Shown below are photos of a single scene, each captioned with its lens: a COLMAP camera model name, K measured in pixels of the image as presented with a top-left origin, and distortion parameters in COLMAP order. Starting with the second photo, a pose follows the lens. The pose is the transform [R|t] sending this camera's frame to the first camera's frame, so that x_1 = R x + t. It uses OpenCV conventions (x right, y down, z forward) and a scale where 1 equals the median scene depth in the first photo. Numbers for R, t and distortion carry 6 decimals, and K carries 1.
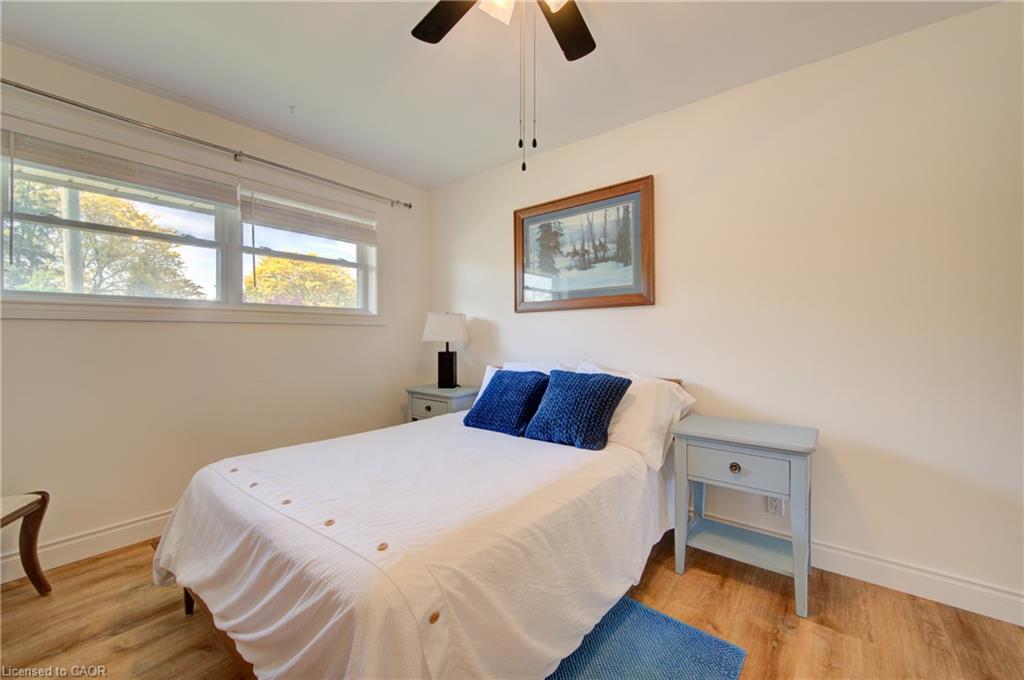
lens RADIAL K [[411.1, 0, 522.8], [0, 411.1, 337.9], [0, 0, 1]] dist [-0.002438, -0.000273]
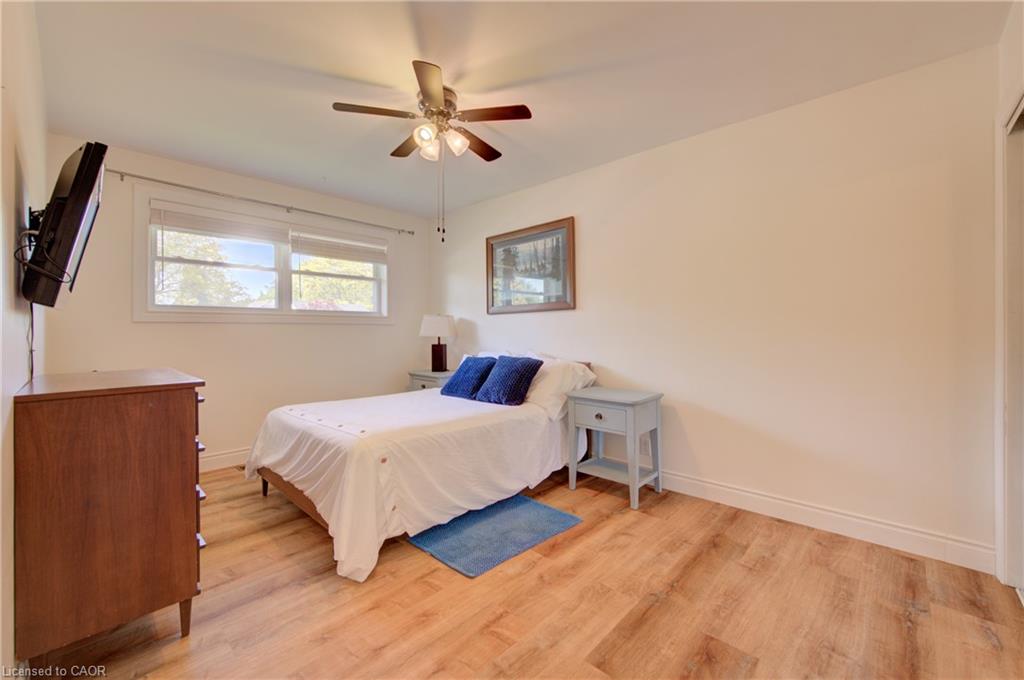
lens RADIAL K [[402.8, 0, 514.5], [0, 402.8, 330.5], [0, 0, 1]] dist [-0.000916, -0.000049]
pose [[0.996789, -0.004037, -0.079968, 0.223576], [0.003218, 0.999941, -0.010364, 0.005497], [0.080005, 0.010073, 0.996744, -0.372241]]
